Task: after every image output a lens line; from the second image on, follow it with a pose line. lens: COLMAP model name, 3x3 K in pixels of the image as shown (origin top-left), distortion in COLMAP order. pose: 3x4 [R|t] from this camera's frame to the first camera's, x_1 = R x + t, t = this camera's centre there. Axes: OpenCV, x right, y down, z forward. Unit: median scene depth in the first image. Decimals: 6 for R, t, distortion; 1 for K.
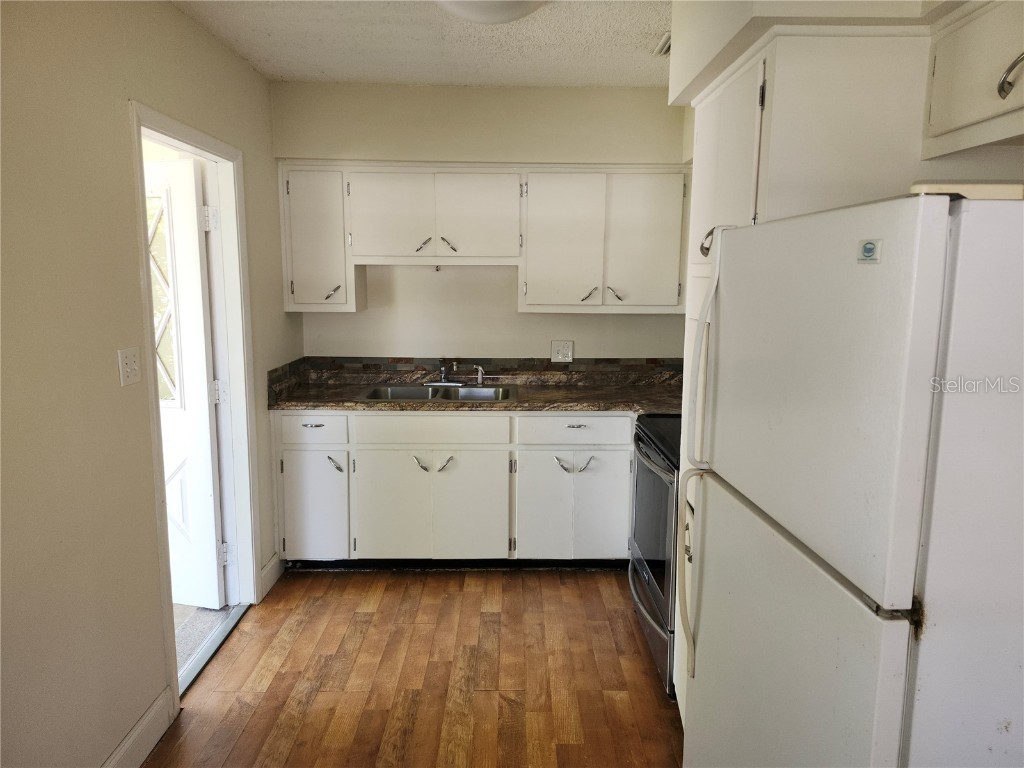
lens RADIAL K [[713.6, 0, 512.0], [0, 713.6, 384.0], [0, 0, 1]] dist [0.102300, -0.139300]
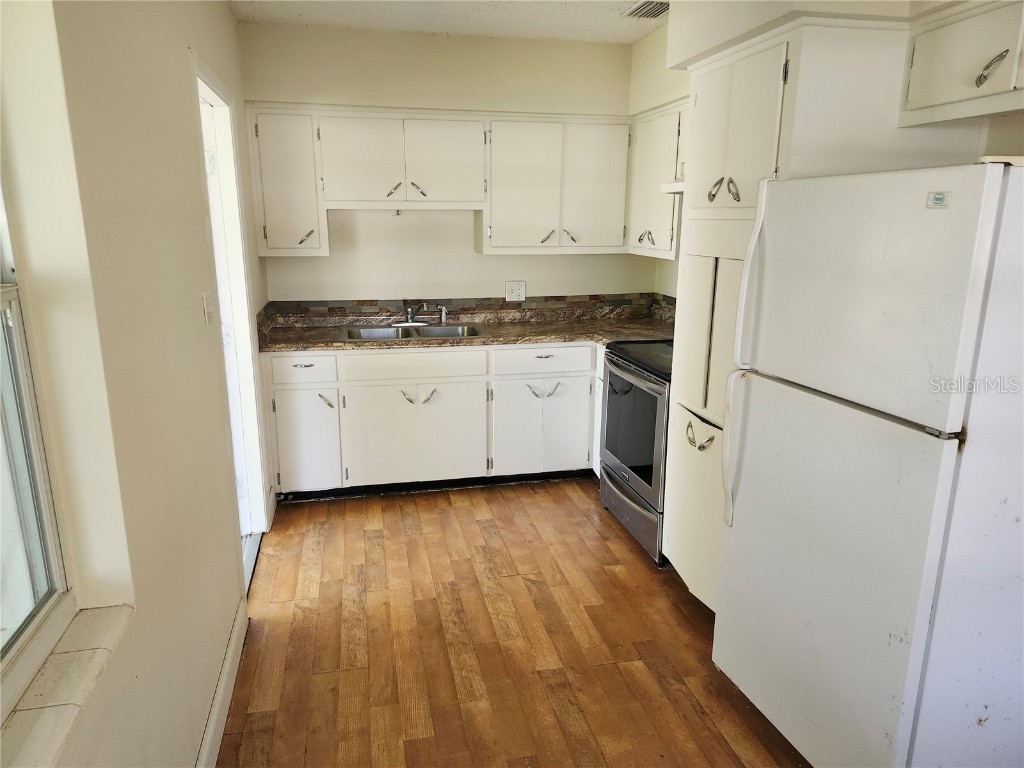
lens RADIAL K [[704.3, 0, 507.4], [0, 704.3, 403.3], [0, 0, 1]] dist [0.105511, -0.134934]
pose [[0.979313, -0.055295, 0.194652, -0.187563], [0.035193, 0.993822, 0.105254, 0.013185], [-0.199269, -0.096226, 0.975209, -0.082924]]
